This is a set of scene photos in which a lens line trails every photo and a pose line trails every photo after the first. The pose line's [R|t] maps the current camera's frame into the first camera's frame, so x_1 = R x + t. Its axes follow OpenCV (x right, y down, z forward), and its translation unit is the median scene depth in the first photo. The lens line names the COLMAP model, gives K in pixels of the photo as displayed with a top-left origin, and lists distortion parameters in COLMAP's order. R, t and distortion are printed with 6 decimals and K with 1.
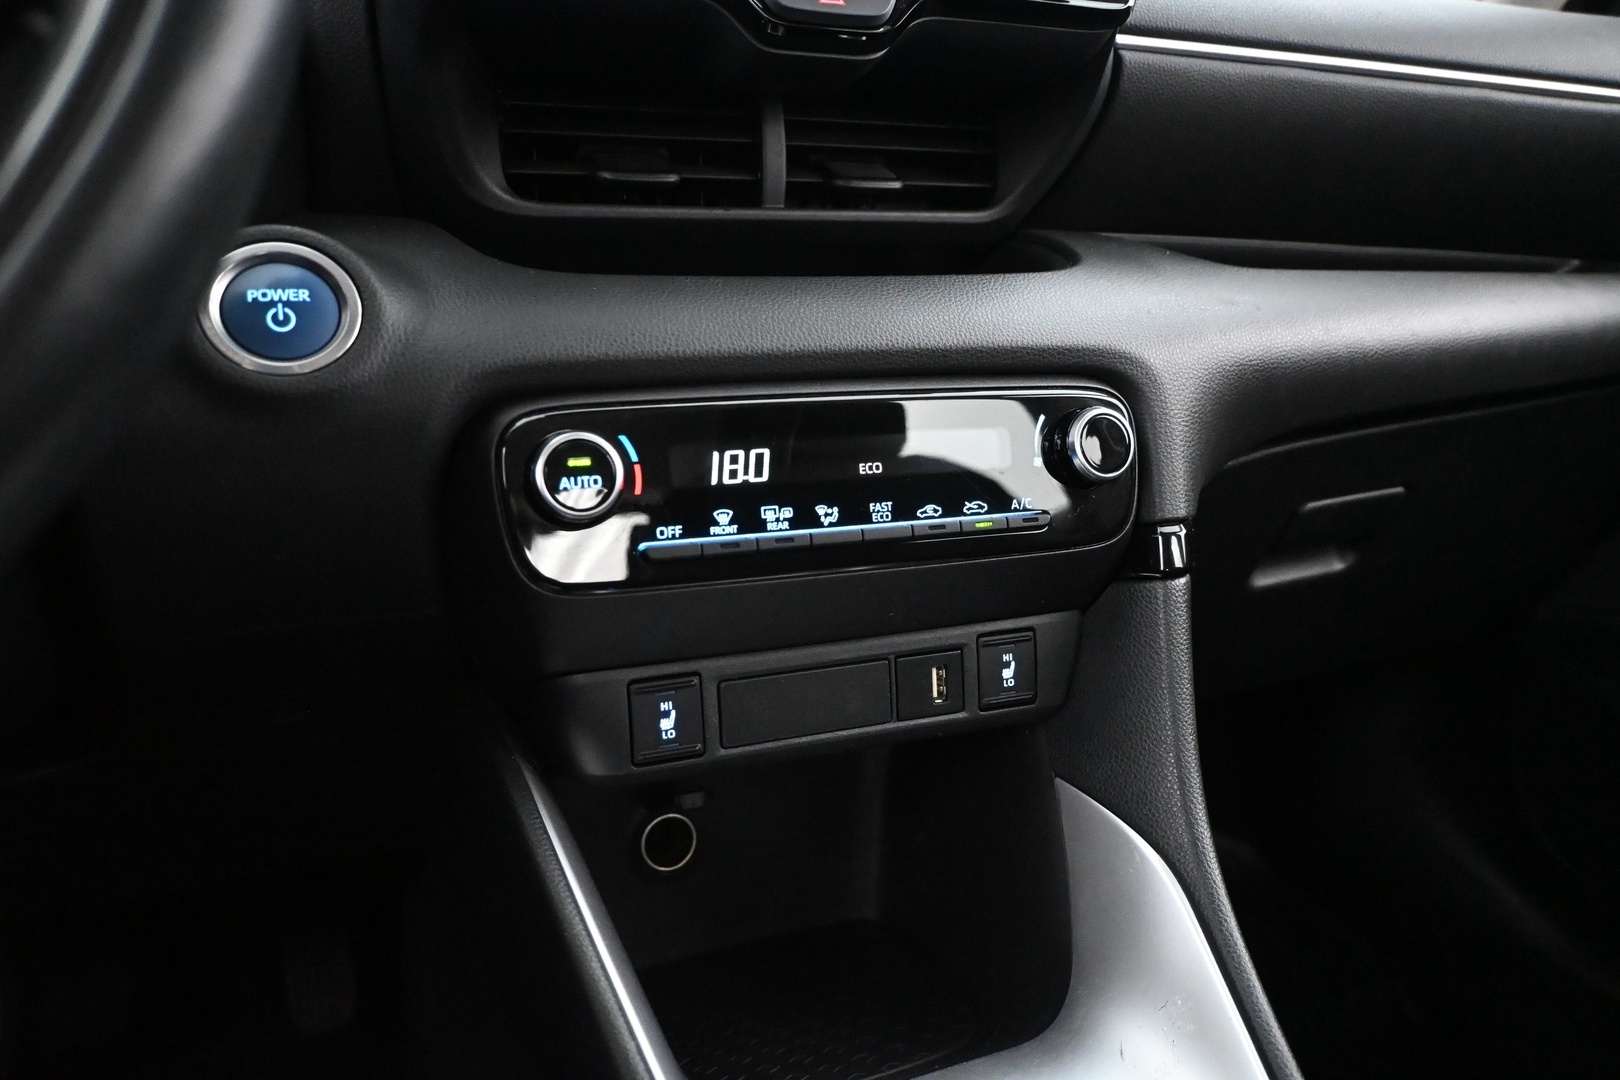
lens RADIAL K [[1172.2, 0, 807.7], [0, 1172.2, 543.7], [0, 0, 1]] dist [-0.021829, 0.003881]
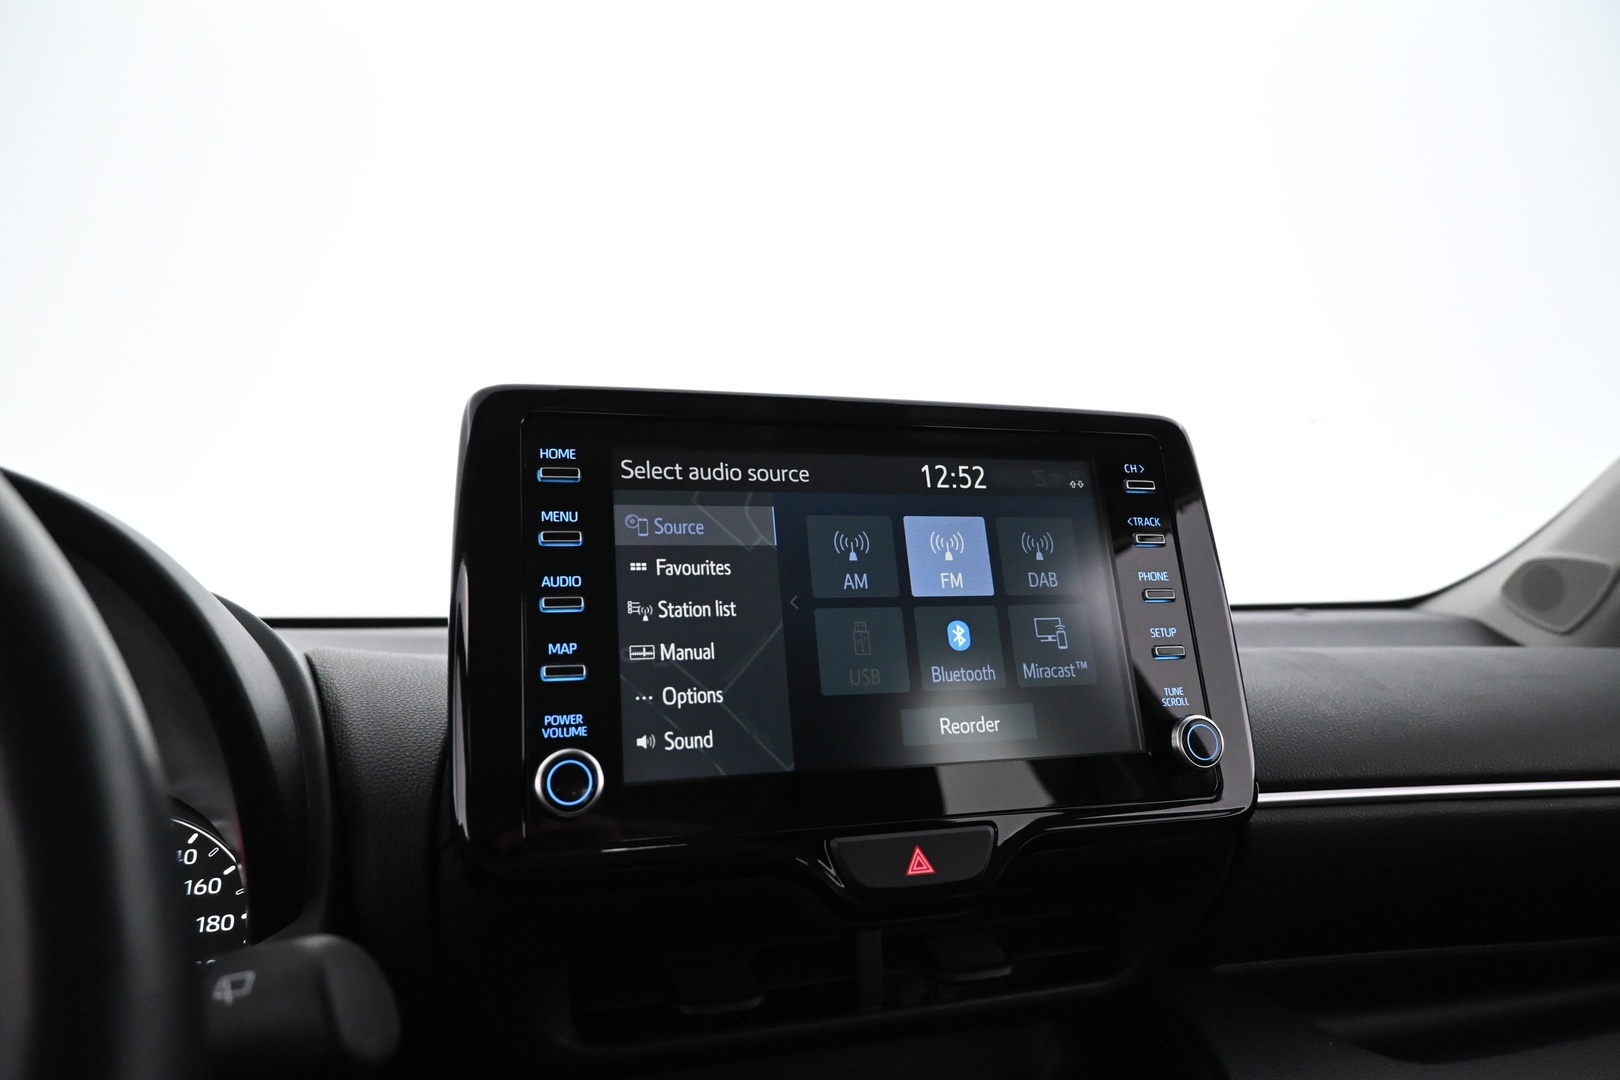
lens RADIAL K [[1092.9, 0, 807.5], [0, 1092.9, 536.8], [0, 0, 1]] dist [-0.007386, 0.005703]
pose [[0.992842, -0.043818, -0.111104, 0.037500], [0.002391, 0.937372, -0.348321, -0.389308], [0.119409, 0.345563, 0.930767, 0.093005]]
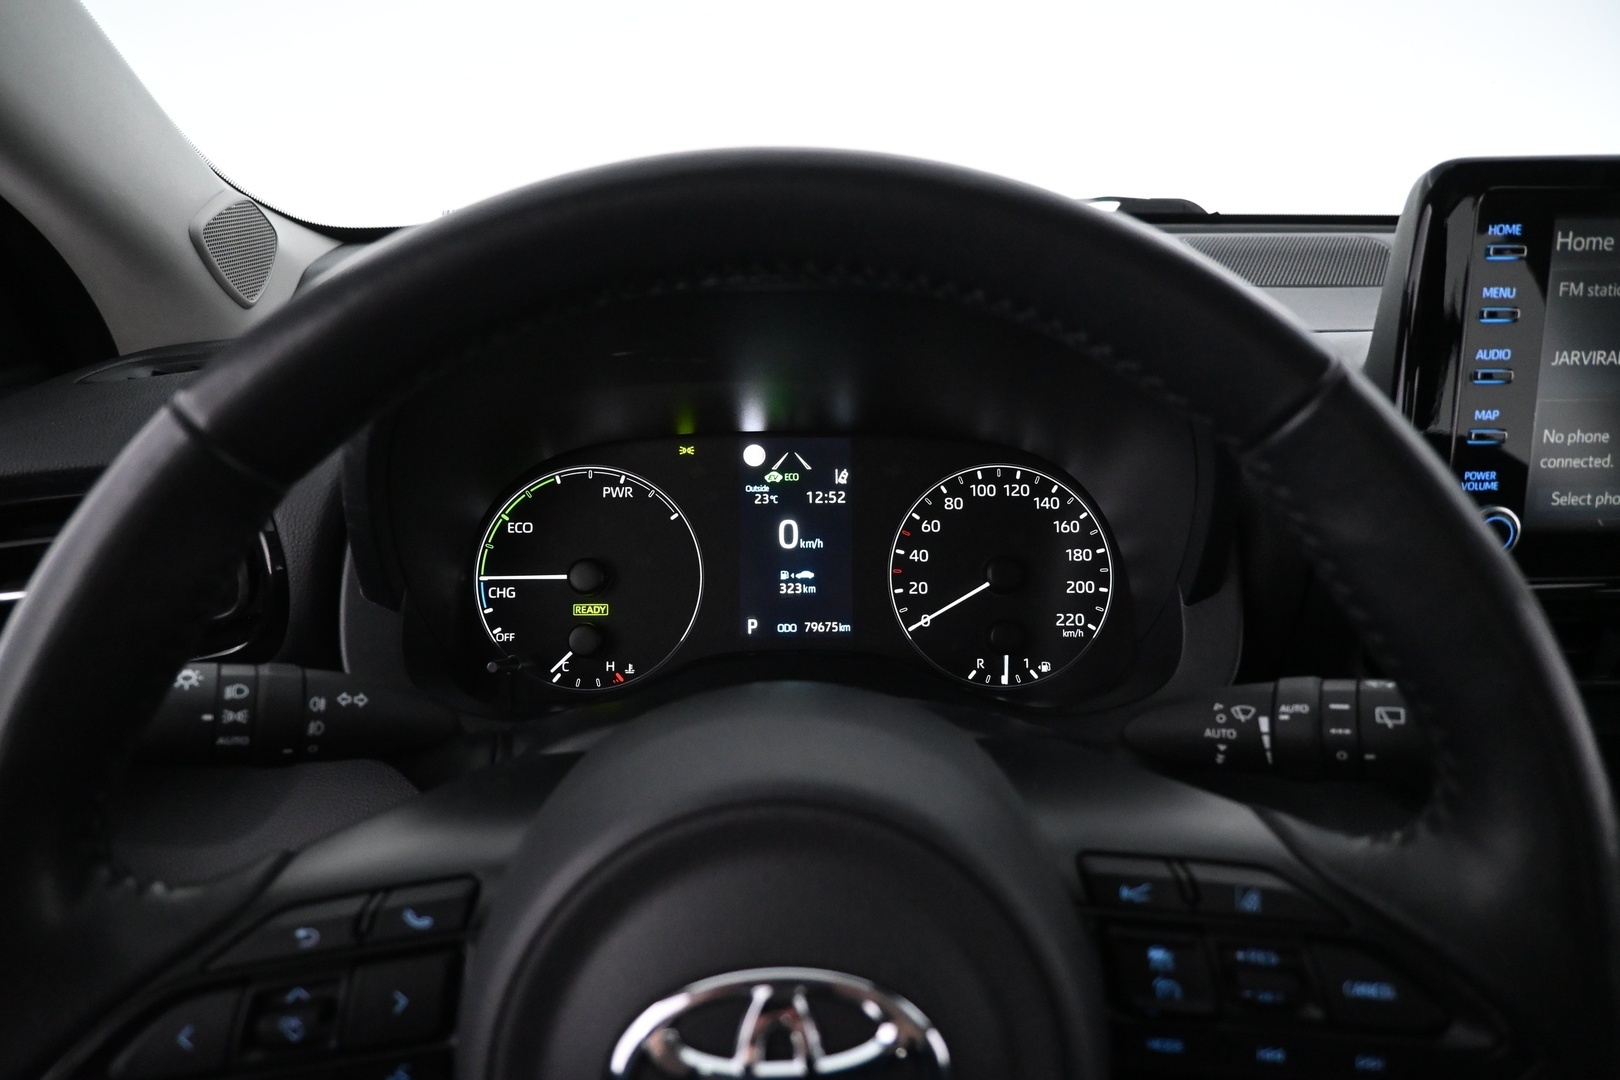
lens RADIAL K [[1092.9, 0, 810.8], [0, 1092.9, 535.5], [0, 0, 1]] dist [-0.007386, 0.005703]
pose [[0.920819, 0.133113, -0.366569, -0.404783], [-0.092122, 0.987588, 0.127216, -0.553891], [0.378953, -0.083374, 0.921653, -0.234017]]
